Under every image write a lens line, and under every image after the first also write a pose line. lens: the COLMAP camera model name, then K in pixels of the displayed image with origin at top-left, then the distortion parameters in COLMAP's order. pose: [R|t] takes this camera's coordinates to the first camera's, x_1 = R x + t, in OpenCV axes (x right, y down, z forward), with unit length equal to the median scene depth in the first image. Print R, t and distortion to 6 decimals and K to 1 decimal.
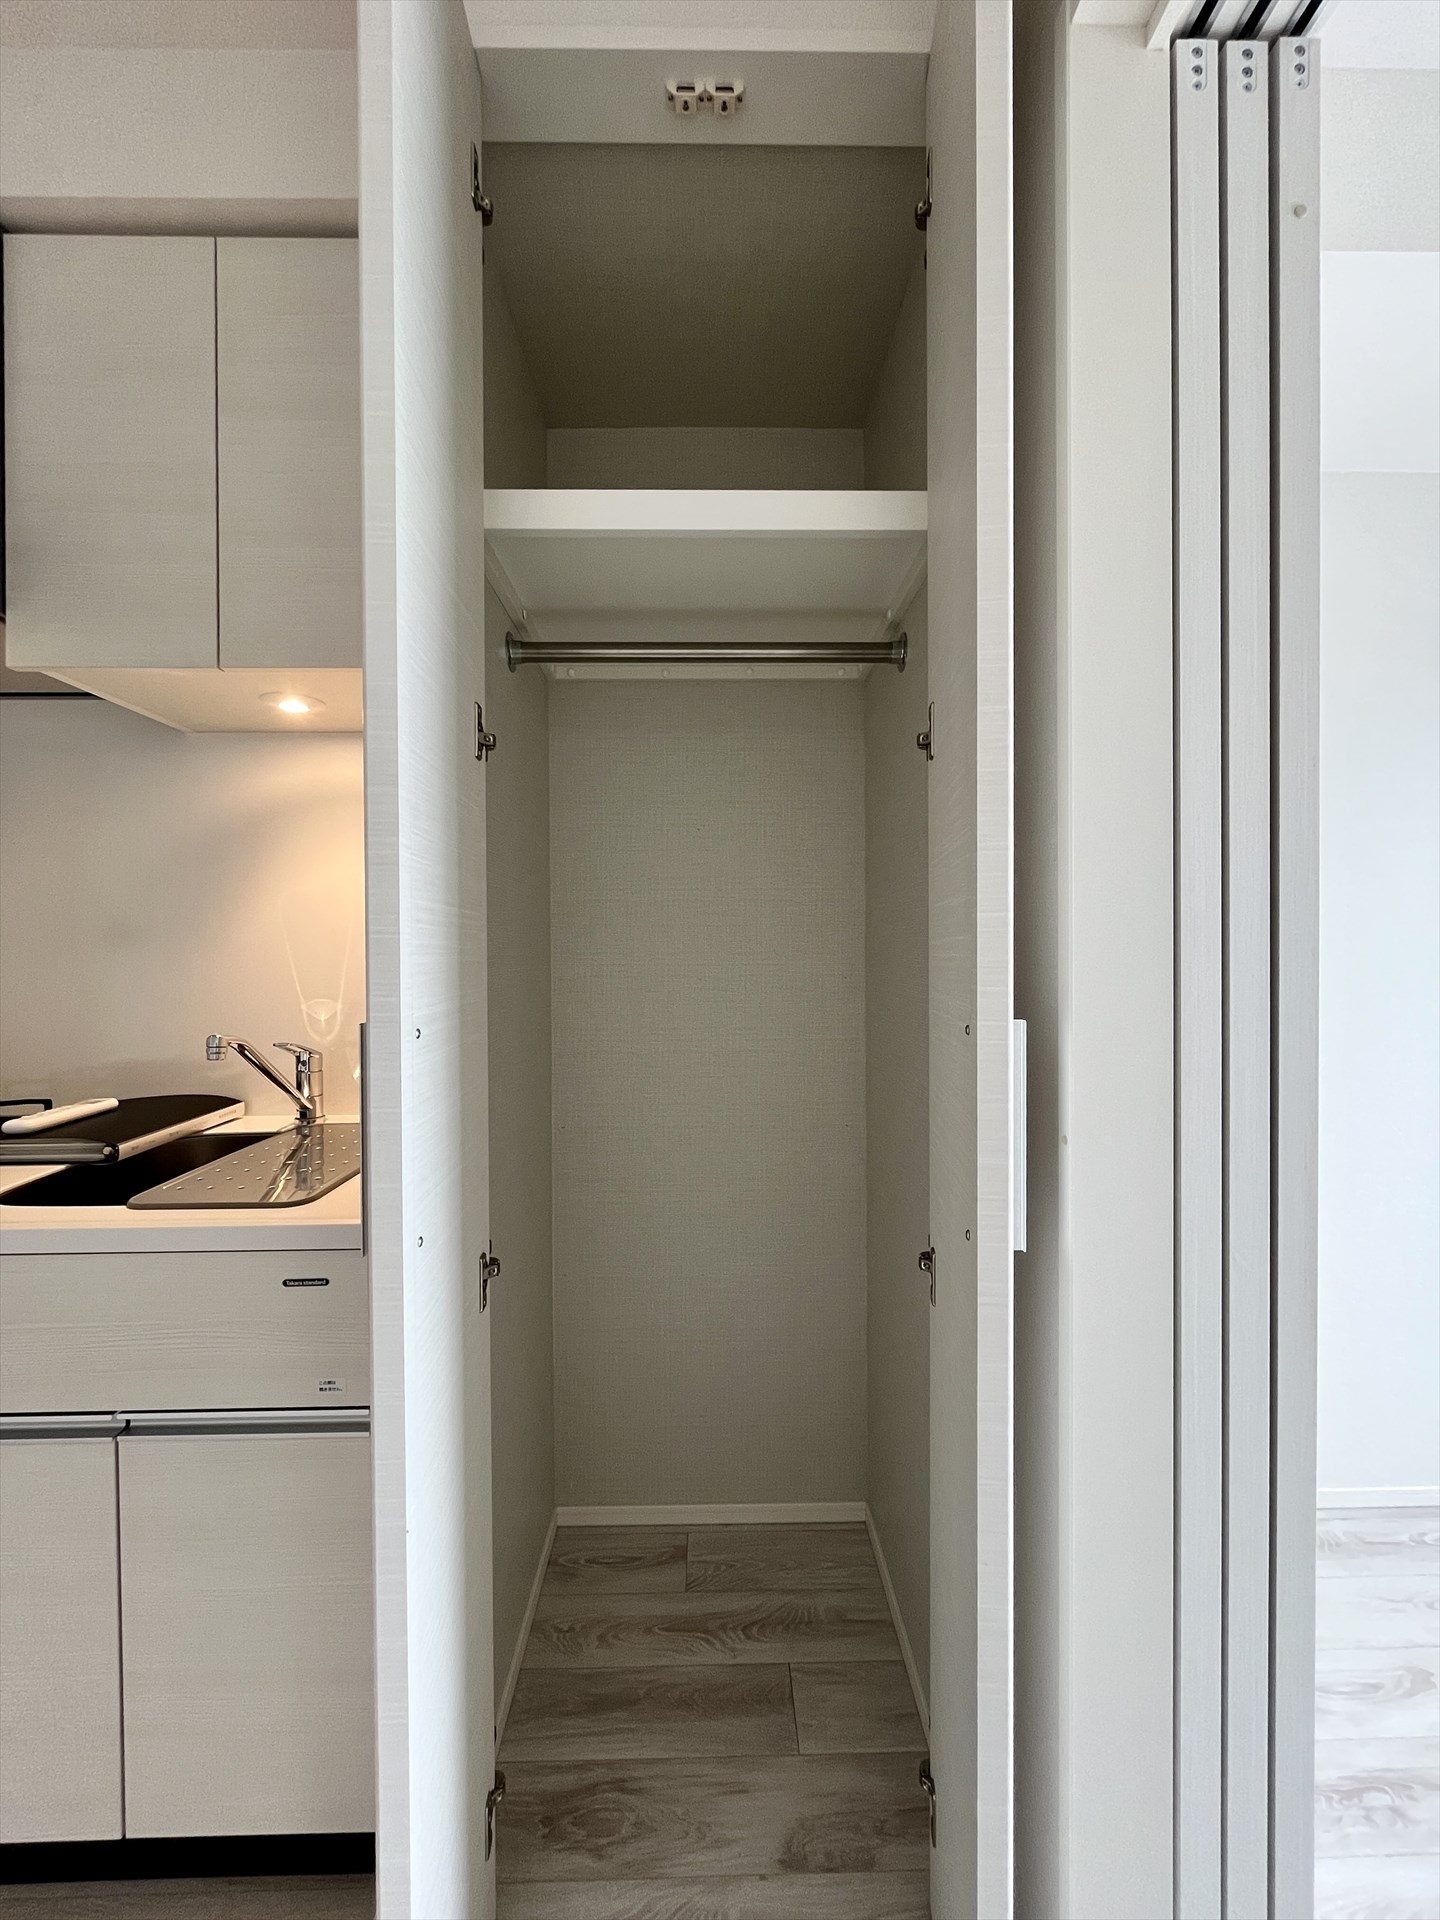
lens RADIAL K [[781.7, 0, 725.9], [0, 781.7, 954.8], [0, 0, 1]] dist [-0.002225, 0.000079]
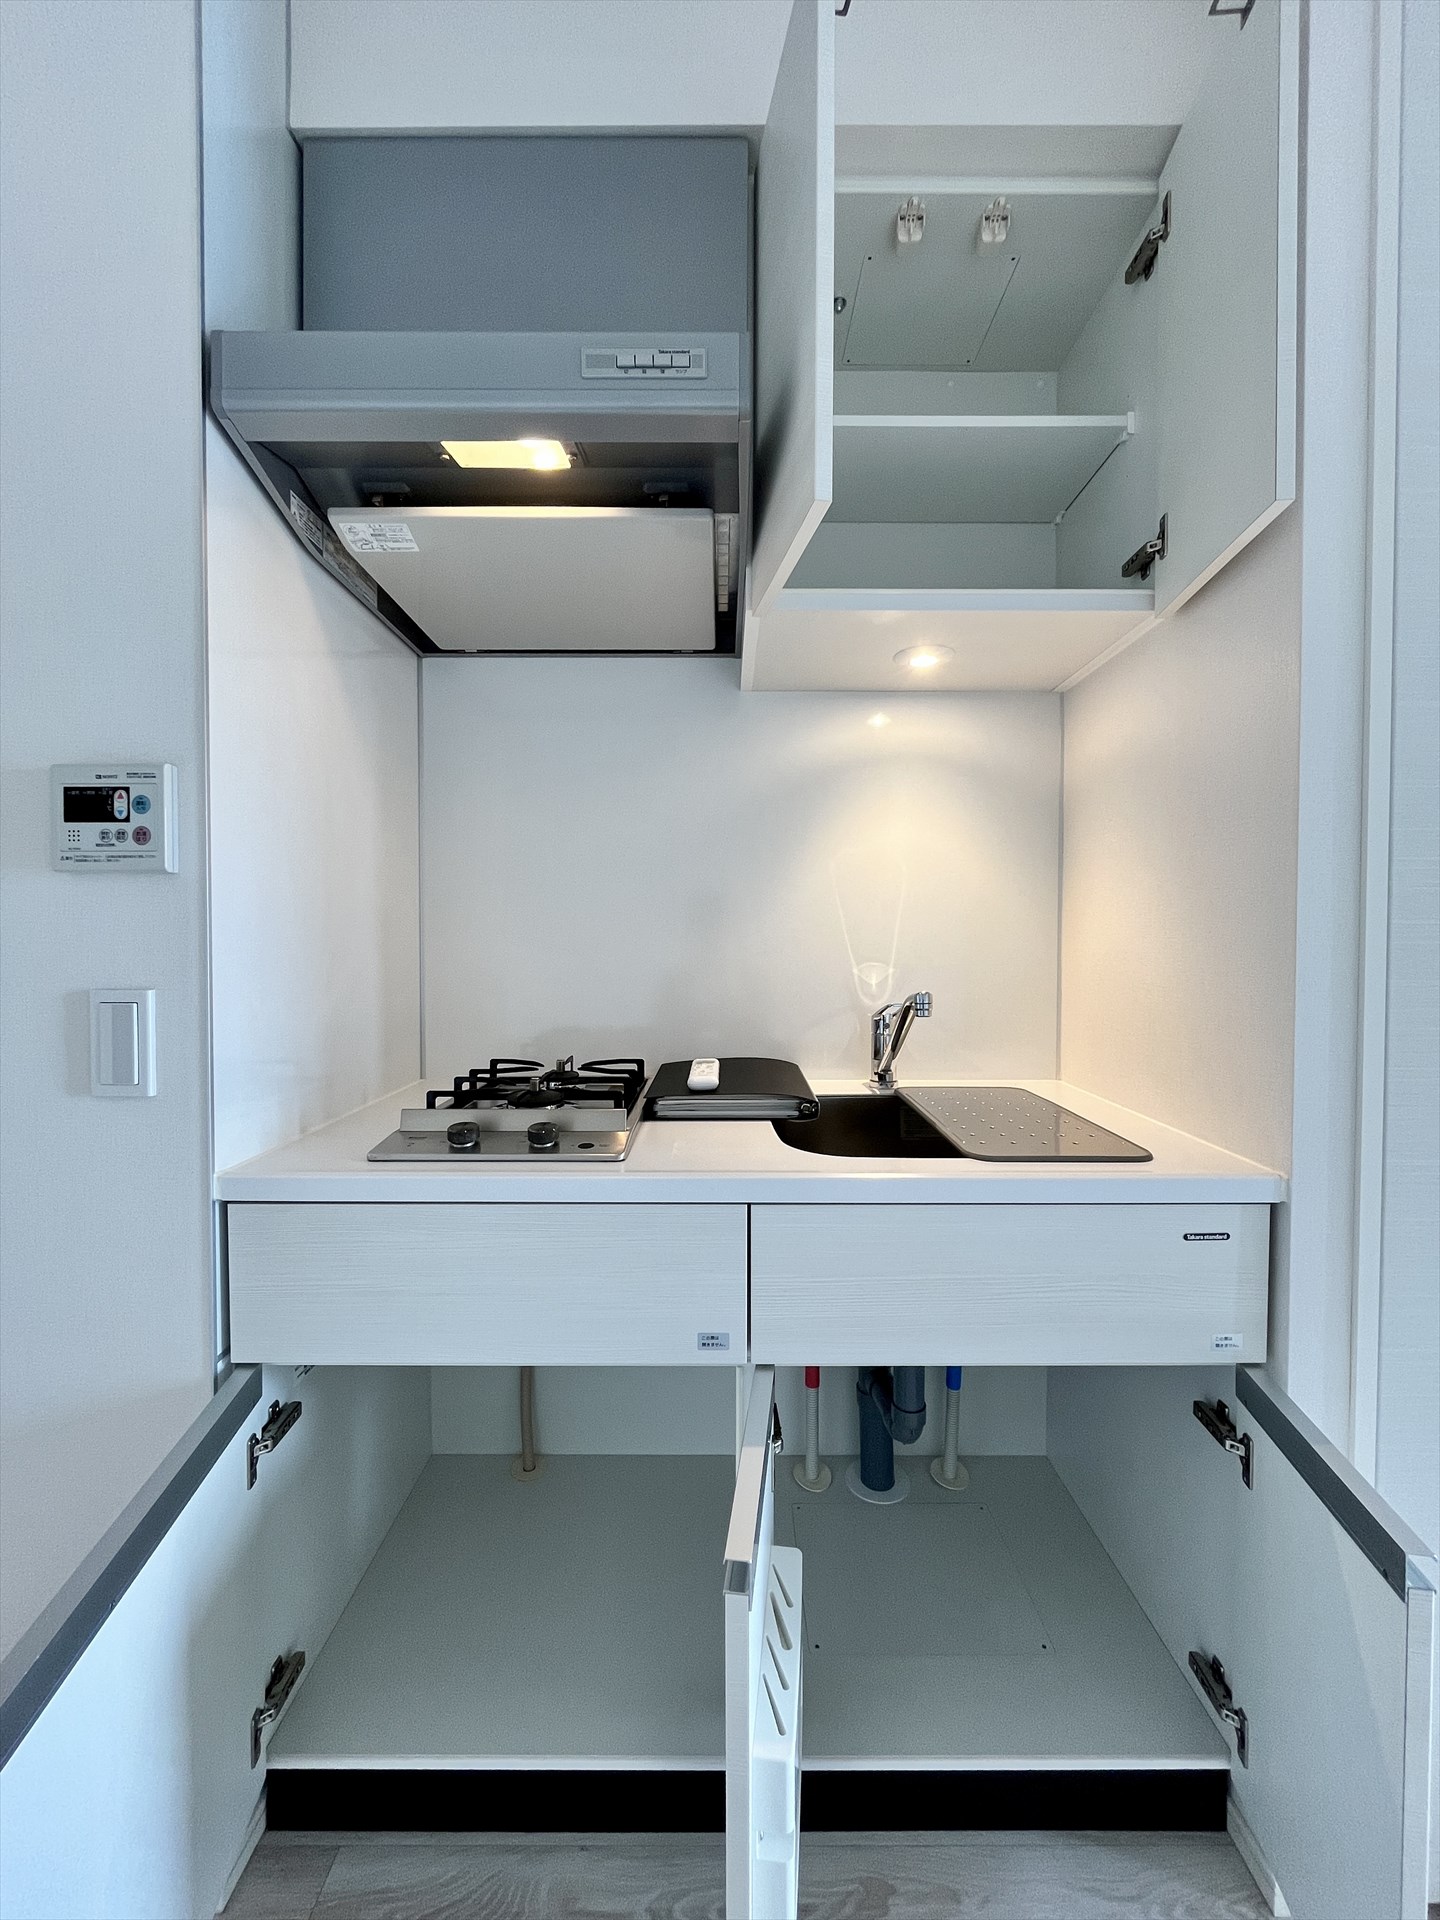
lens RADIAL K [[781.7, 0, 713.1], [0, 781.7, 955.0], [0, 0, 1]] dist [-0.002225, 0.000079]
pose [[0.999706, 0.007179, -0.023164, -0.945640], [-0.006826, 0.999860, 0.015266, 0.045881], [0.023270, -0.015103, 0.999615, 0.009084]]
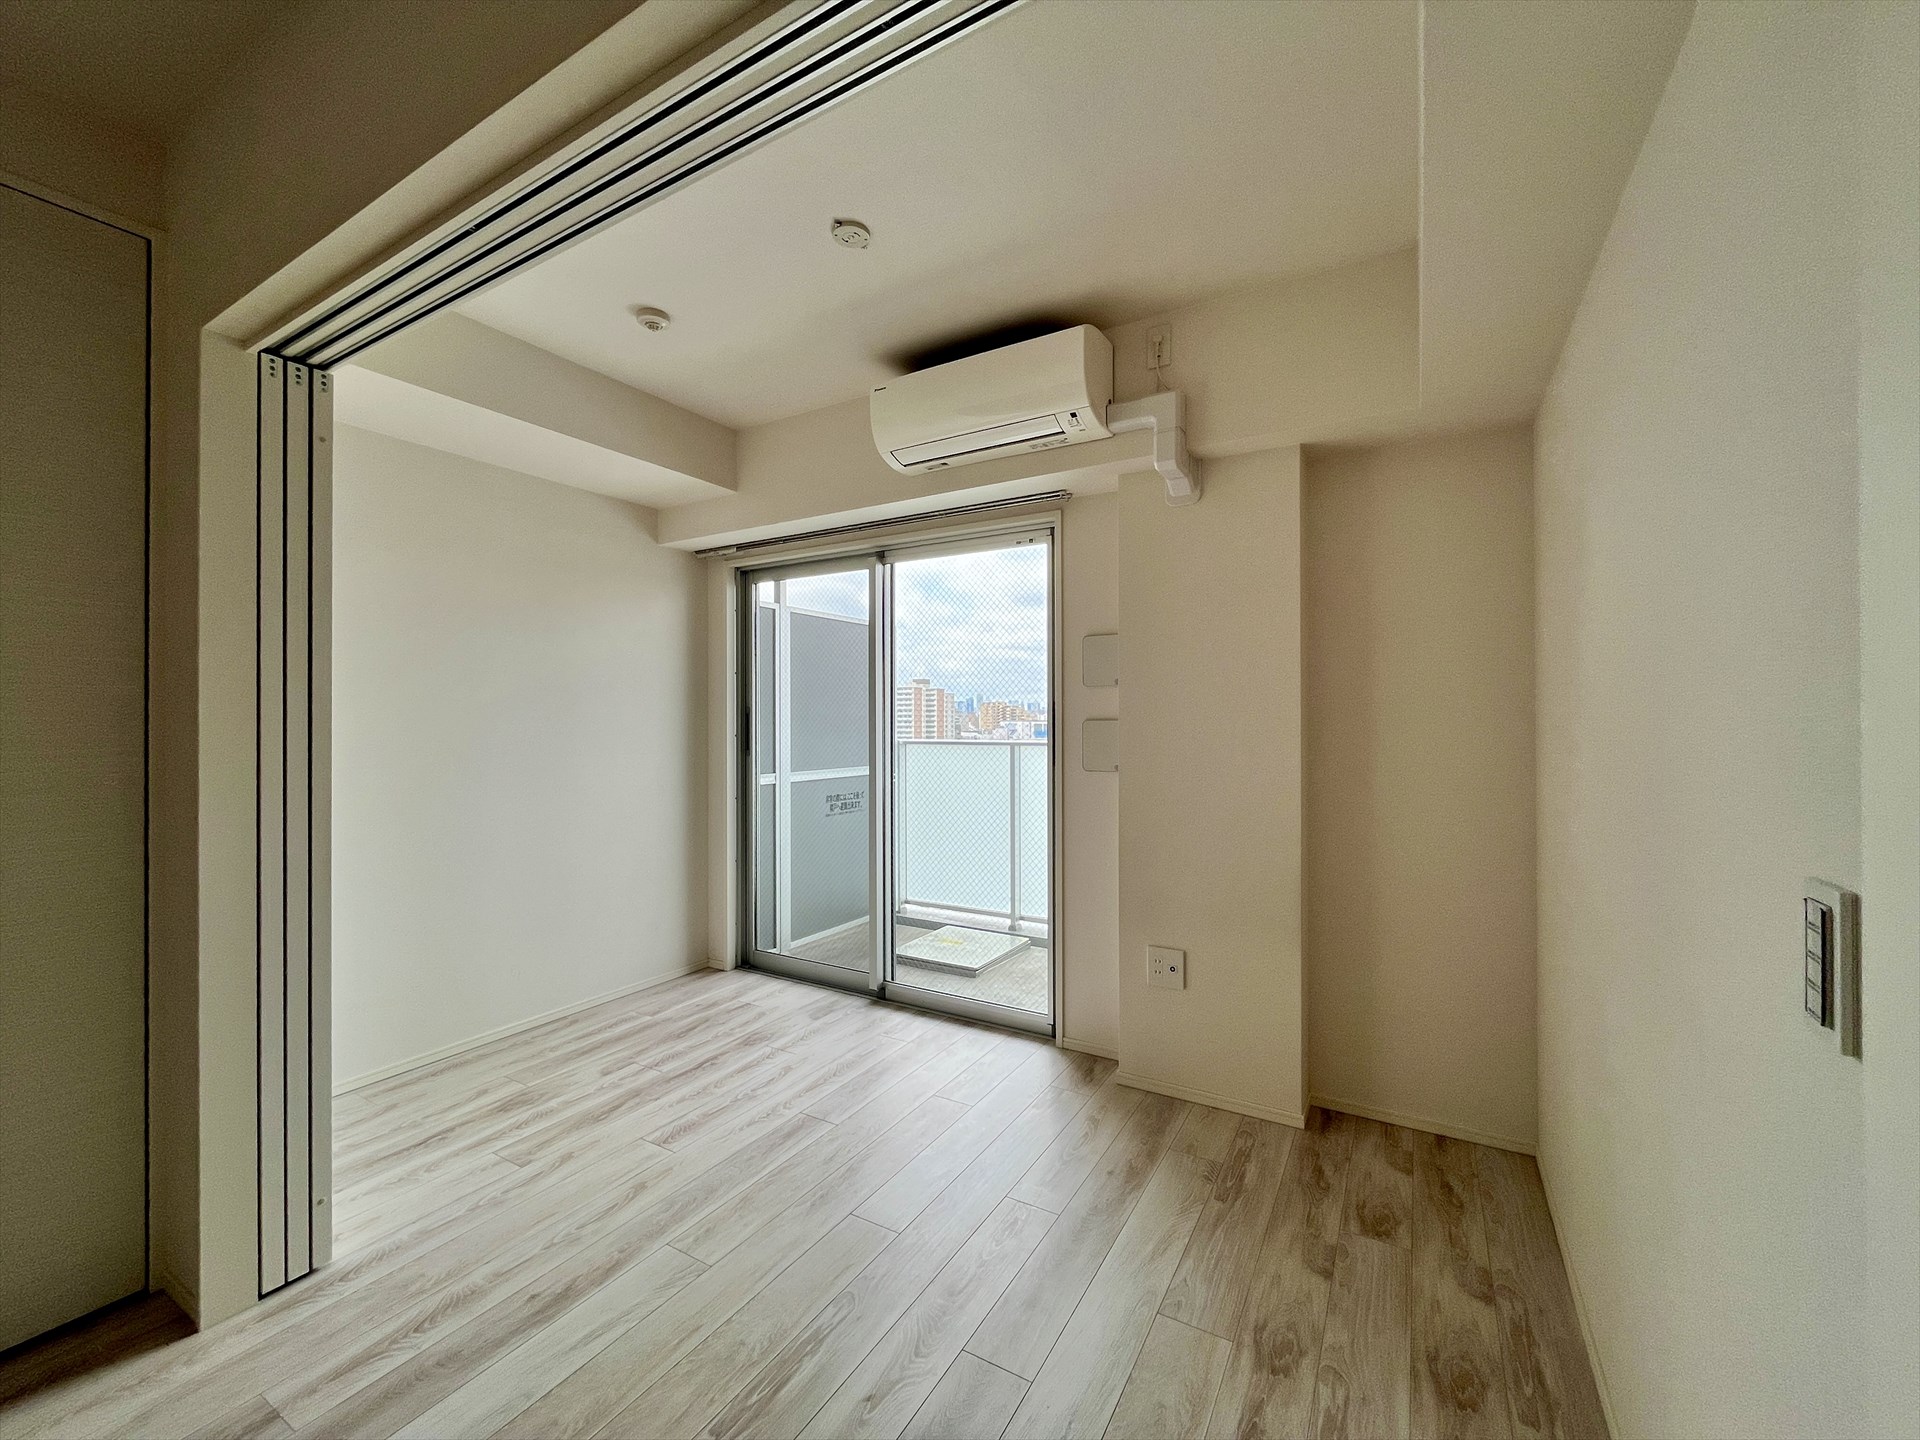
lens RADIAL K [[781.7, 0, 953.8], [0, 781.7, 716.6], [0, 0, 1]] dist [-0.002225, 0.000079]
pose [[0.527809, 0.007880, 0.849326, -0.196997], [0.005253, 0.999908, -0.012541, -0.009800], [-0.849347, 0.011081, 0.527719, -1.248151]]
